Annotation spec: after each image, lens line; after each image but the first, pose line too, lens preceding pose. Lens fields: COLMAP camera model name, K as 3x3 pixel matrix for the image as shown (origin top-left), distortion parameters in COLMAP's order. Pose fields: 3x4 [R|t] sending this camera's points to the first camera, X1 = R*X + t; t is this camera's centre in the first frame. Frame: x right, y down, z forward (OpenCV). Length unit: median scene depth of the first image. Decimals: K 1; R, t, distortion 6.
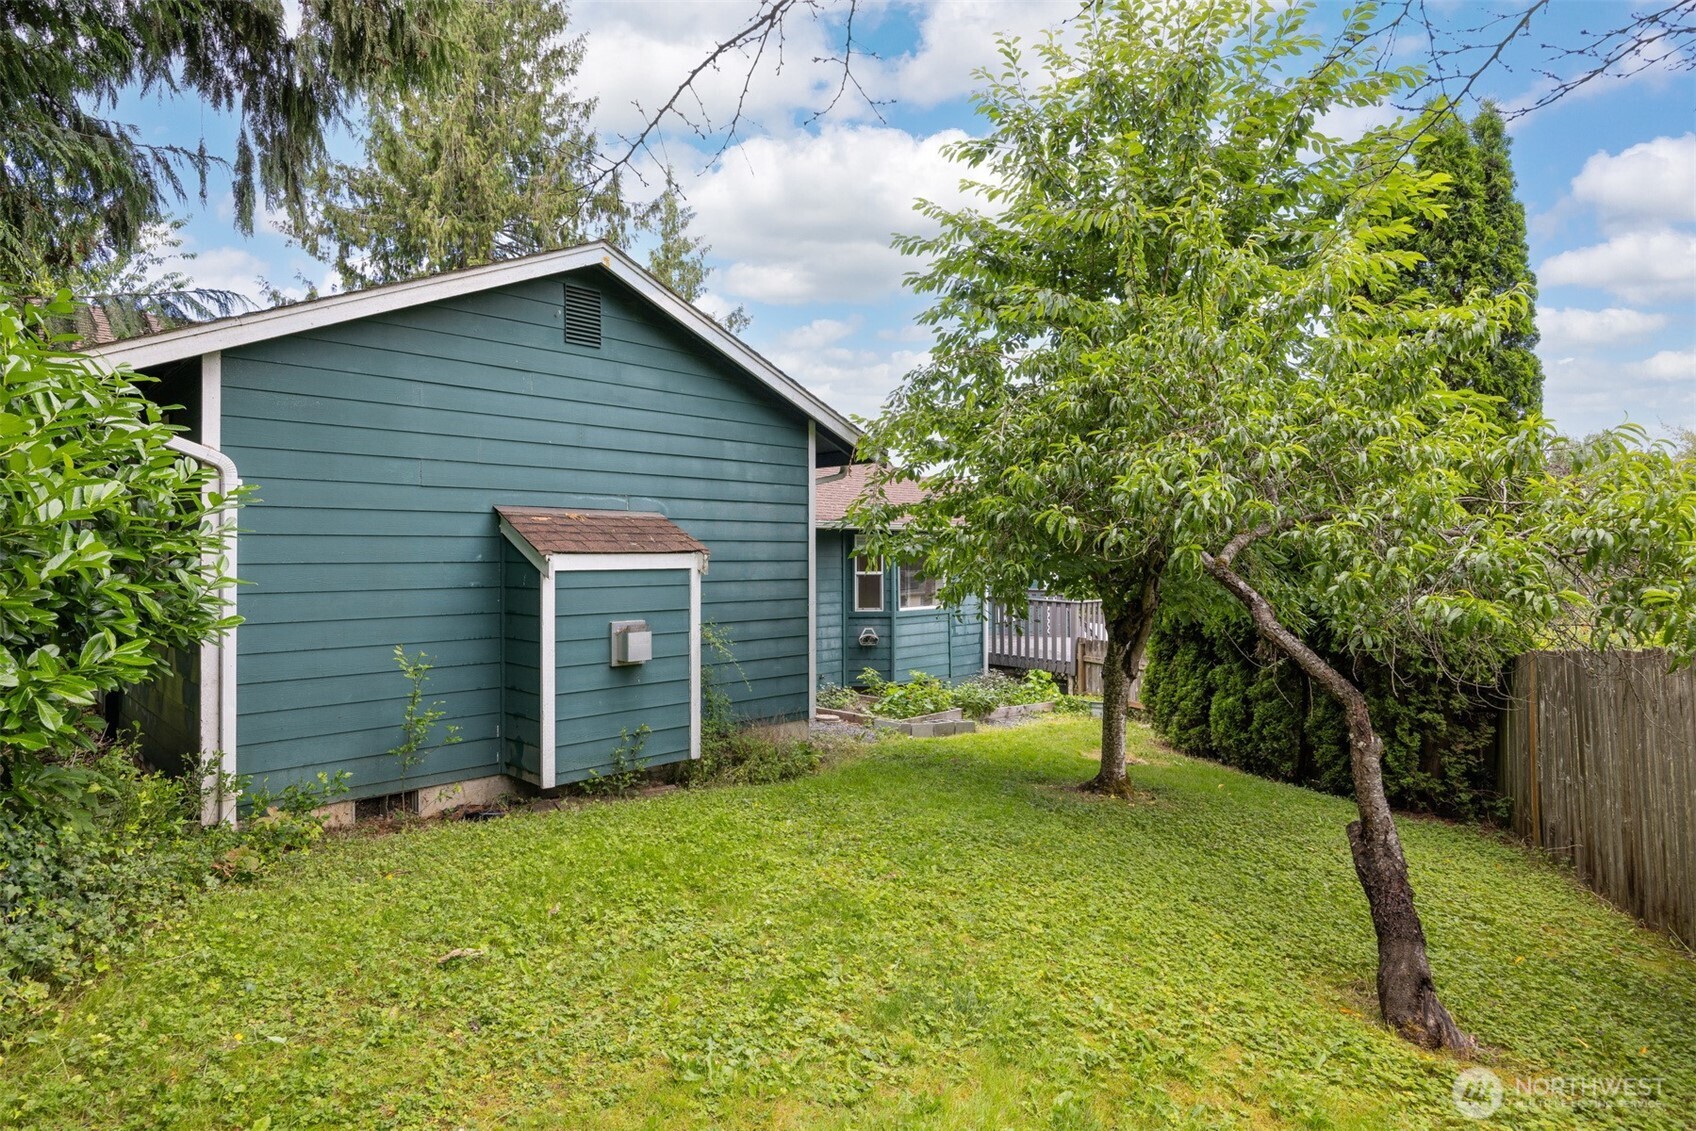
lens RADIAL K [[865.4, 0, 842.4], [0, 865.4, 560.2], [0, 0, 1]] dist [-0.005750, -0.000159]
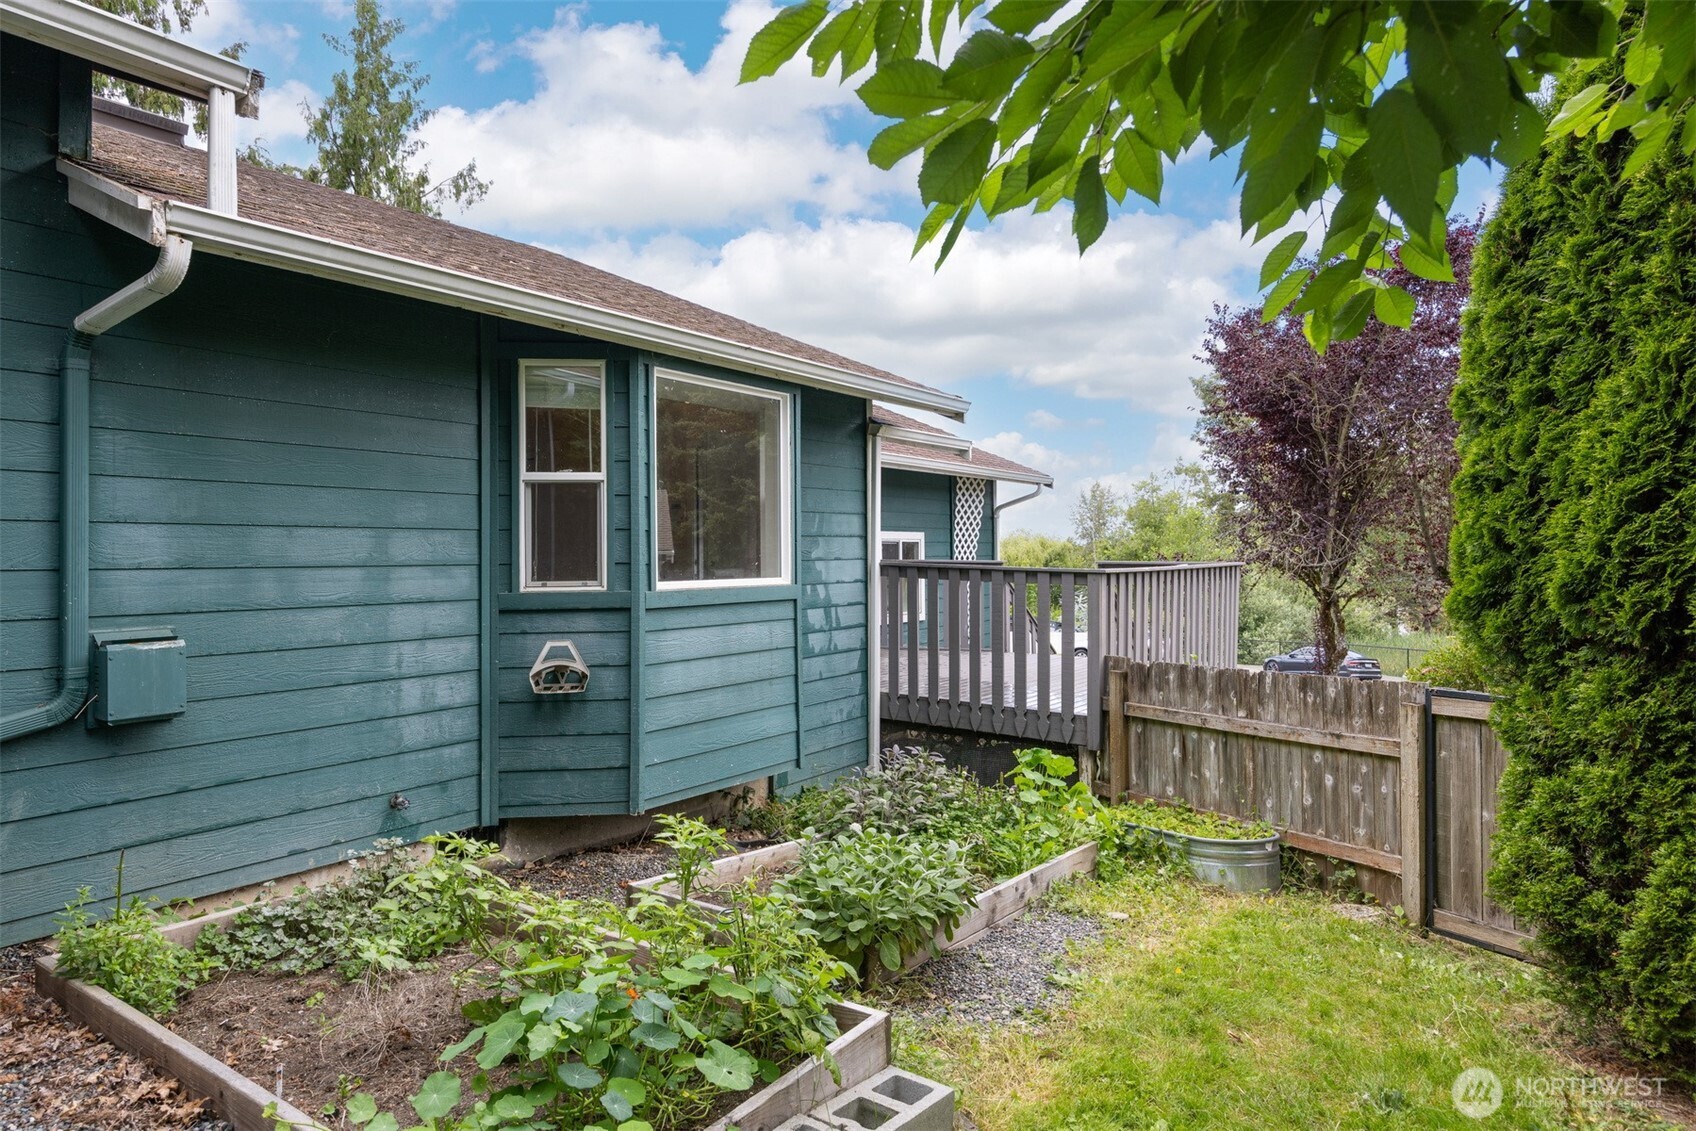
lens RADIAL K [[997.4, 0, 845.7], [0, 997.4, 563.4], [0, 0, 1]] dist [0.002773, 0.000106]
pose [[0.981445, 0.001613, 0.191738, 0.060301], [-0.002524, 0.999987, 0.004509, 0.043646], [-0.191728, -0.004910, 0.981436, 0.566562]]
